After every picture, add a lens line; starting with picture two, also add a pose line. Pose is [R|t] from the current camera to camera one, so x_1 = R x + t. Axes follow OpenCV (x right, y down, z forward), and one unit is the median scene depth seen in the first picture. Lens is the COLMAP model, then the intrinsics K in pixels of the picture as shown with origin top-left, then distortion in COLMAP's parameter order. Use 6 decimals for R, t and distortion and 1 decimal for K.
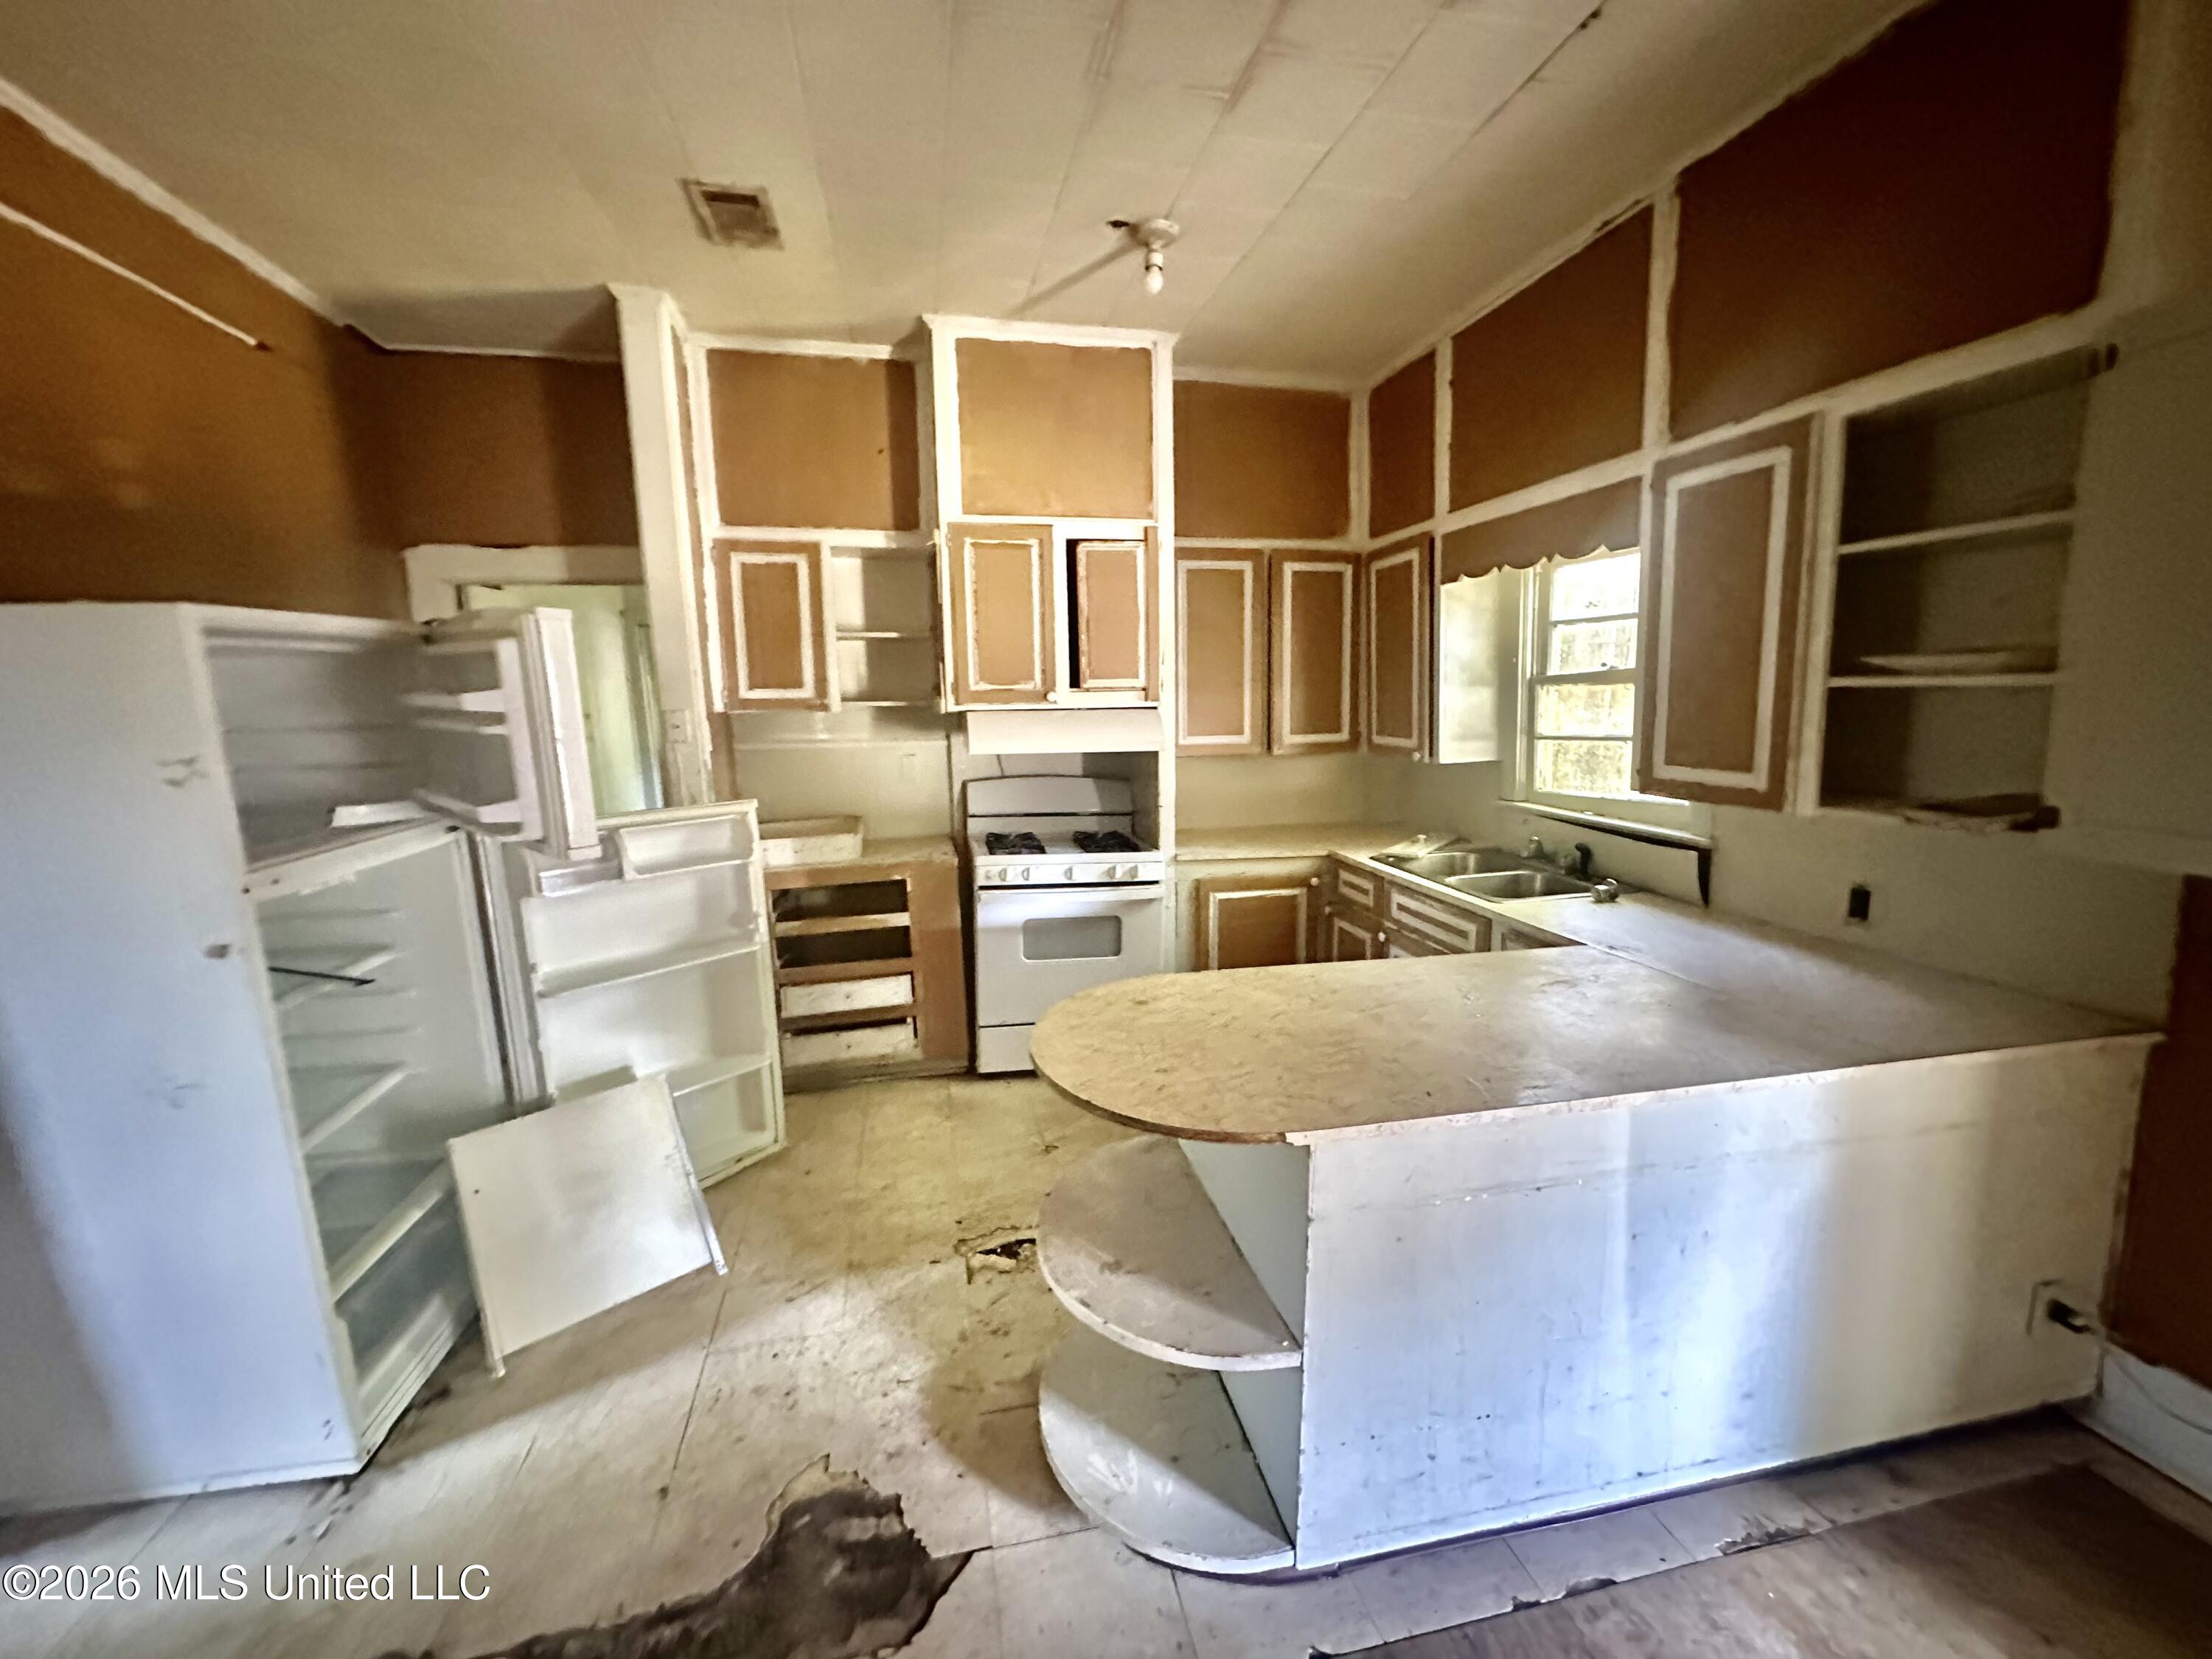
lens RADIAL K [[887.6, 0, 1113.1], [0, 887.6, 833.8], [0, 0, 1]] dist [-0.002075, 0.000475]
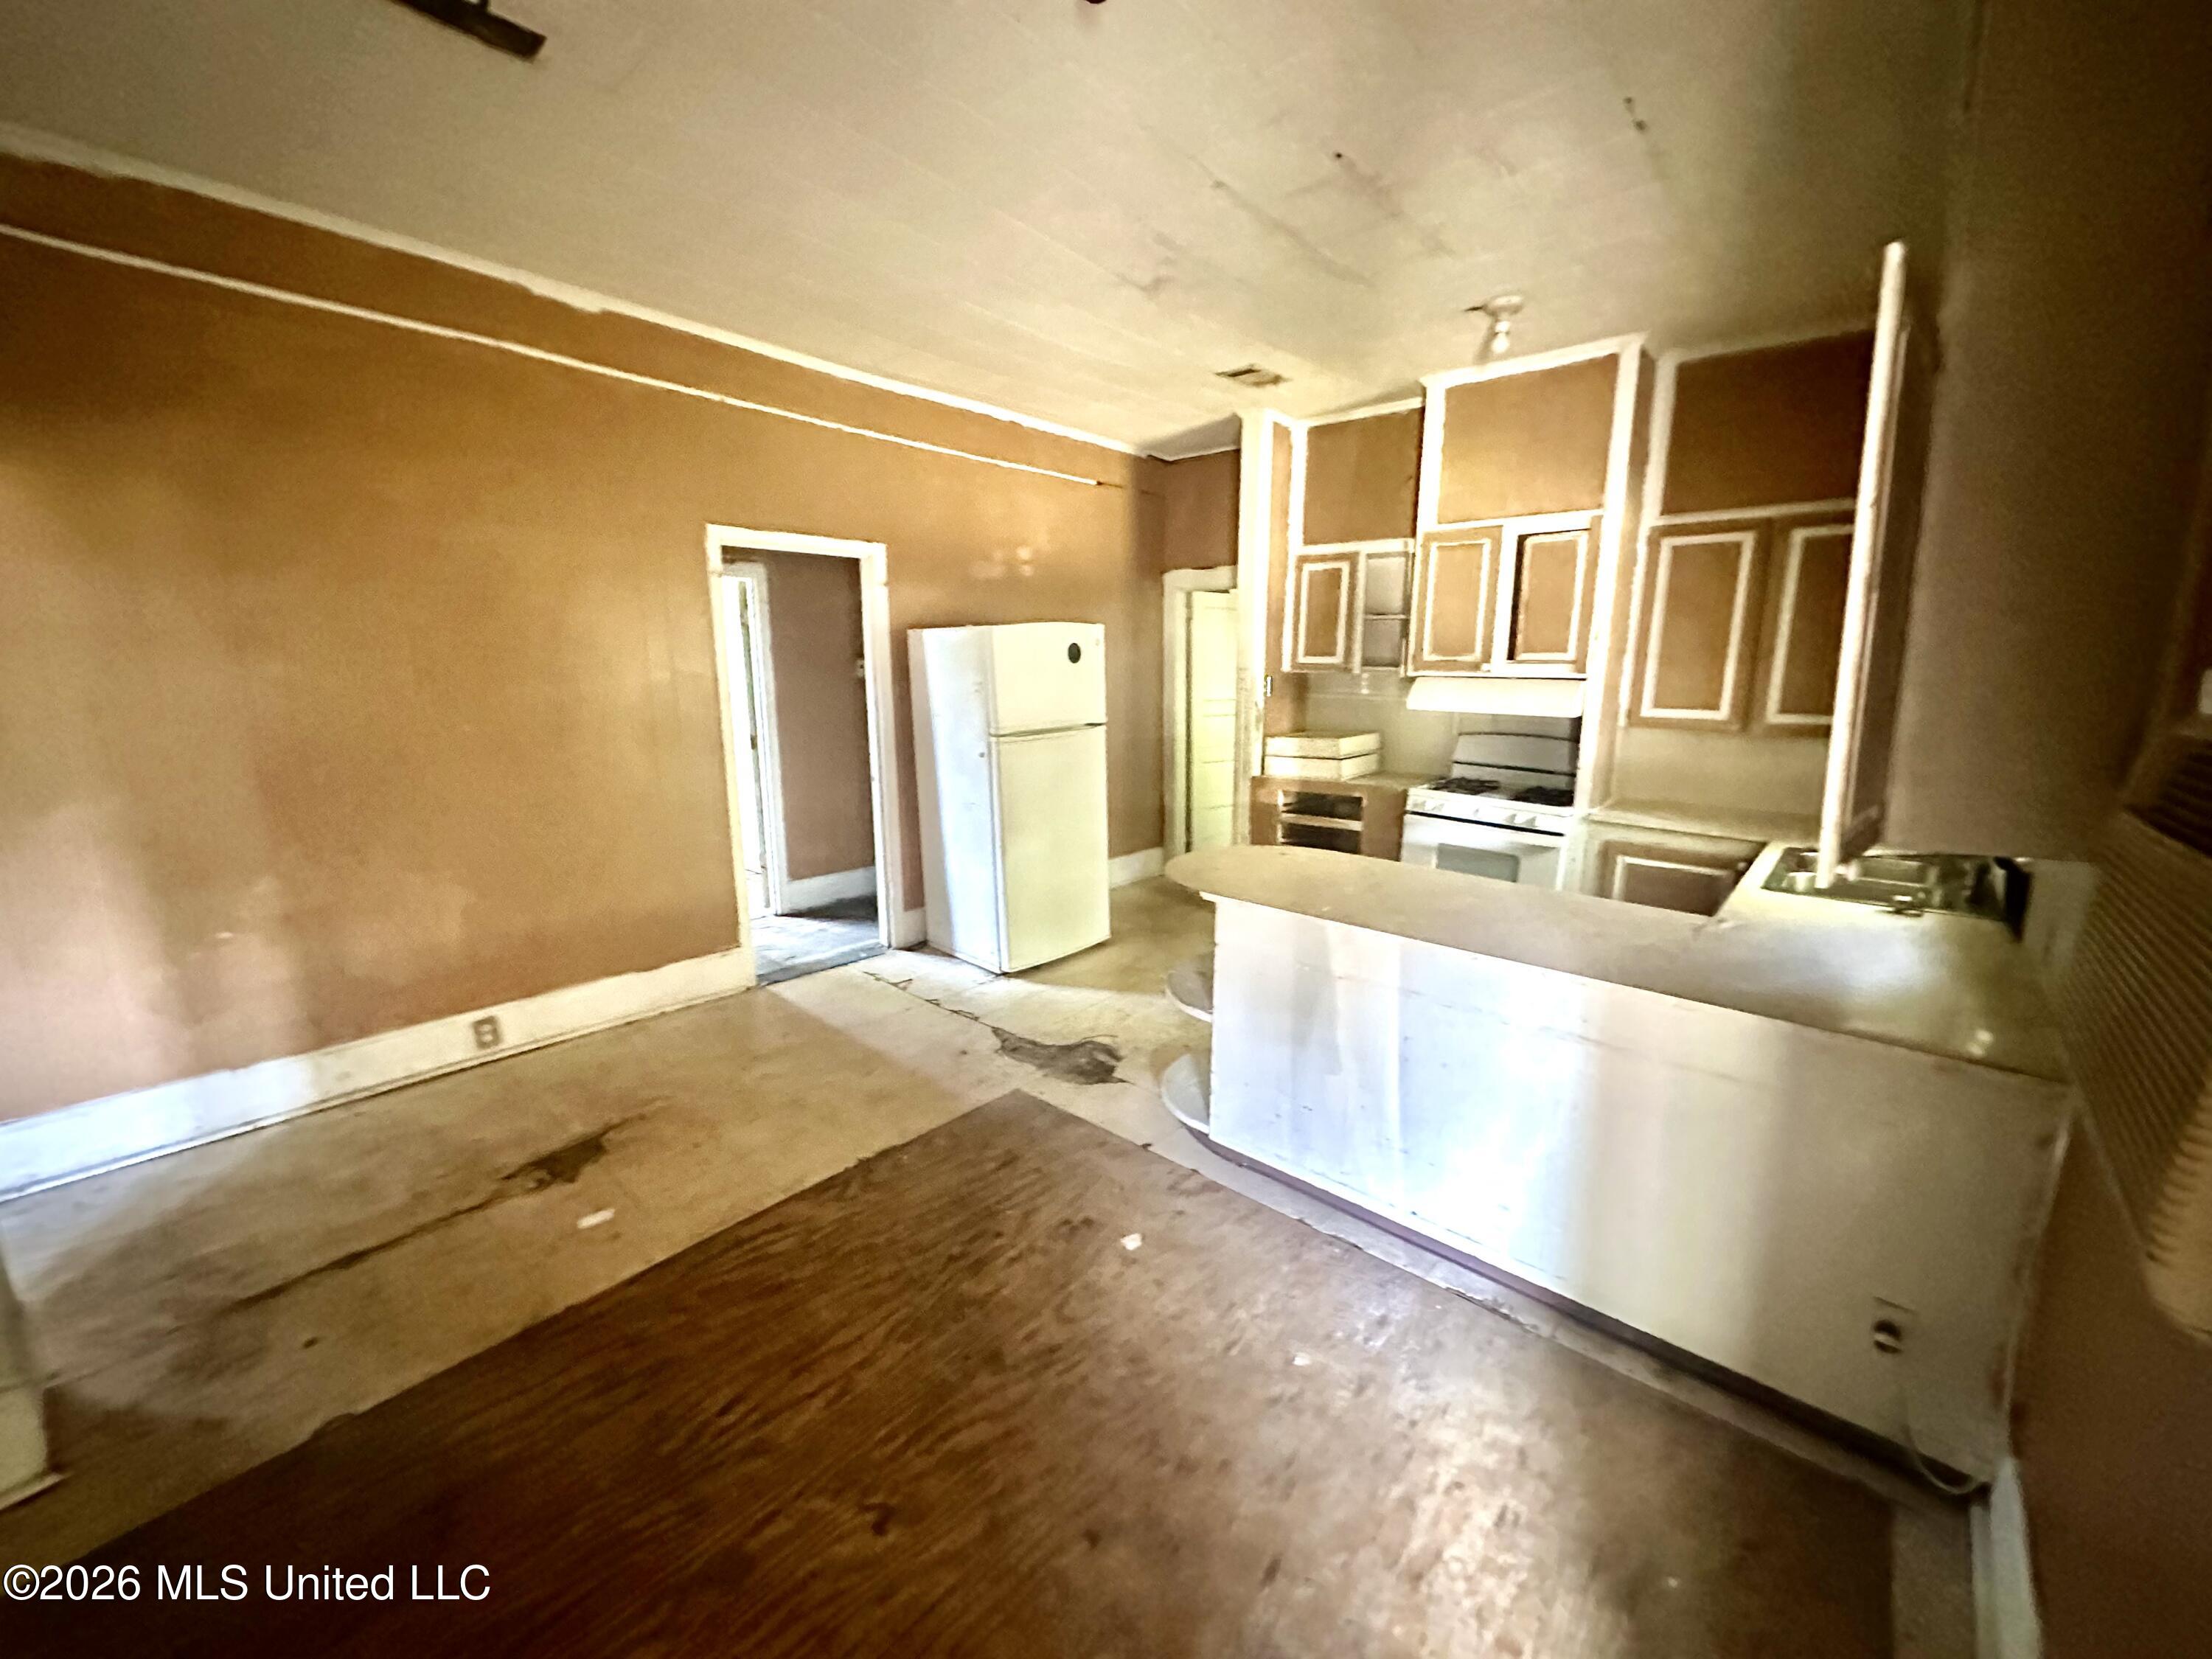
lens RADIAL K [[887.6, 0, 1113.1], [0, 887.6, 833.8], [0, 0, 1]] dist [-0.002075, 0.000475]
pose [[0.596708, 0.173041, -0.783579, 0.630677], [-0.137104, 0.984100, 0.112916, 0.004587], [0.790659, 0.040054, 0.610945, -0.147958]]
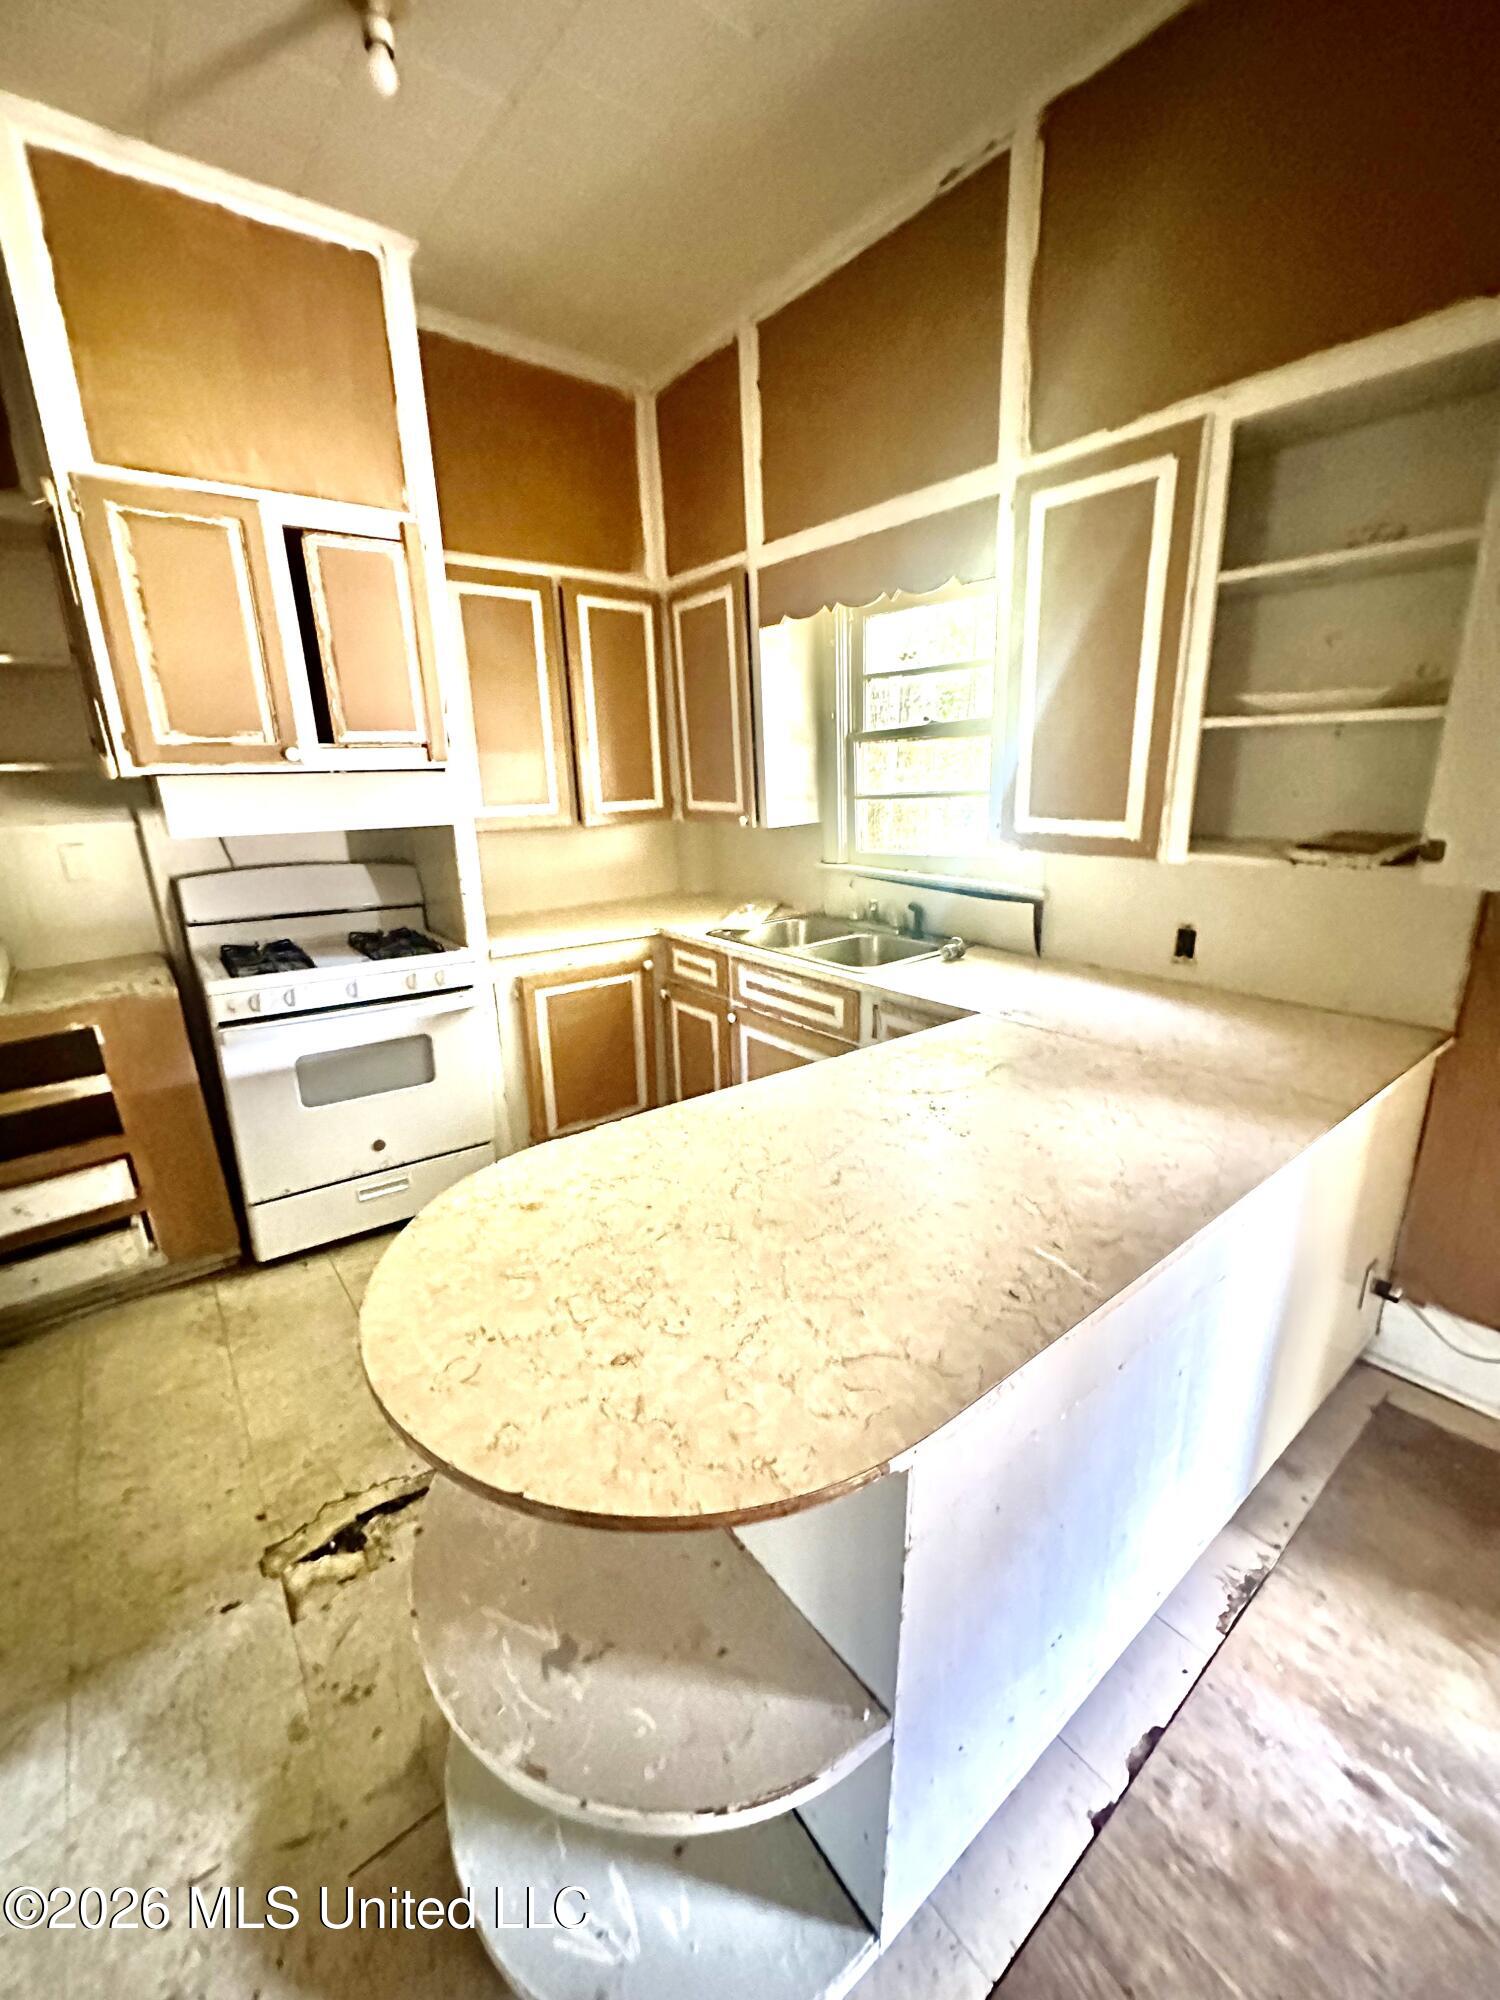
lens RADIAL K [[802.5, 0, 750.0], [0, 802.5, 1000.0], [0, 0, 1]] dist [-0.002075, 0.000475]
pose [[0.903065, -0.125075, 0.410889, -0.026027], [0.075114, 0.987908, 0.135631, -0.016051], [-0.422885, -0.091621, 0.901540, 0.229555]]
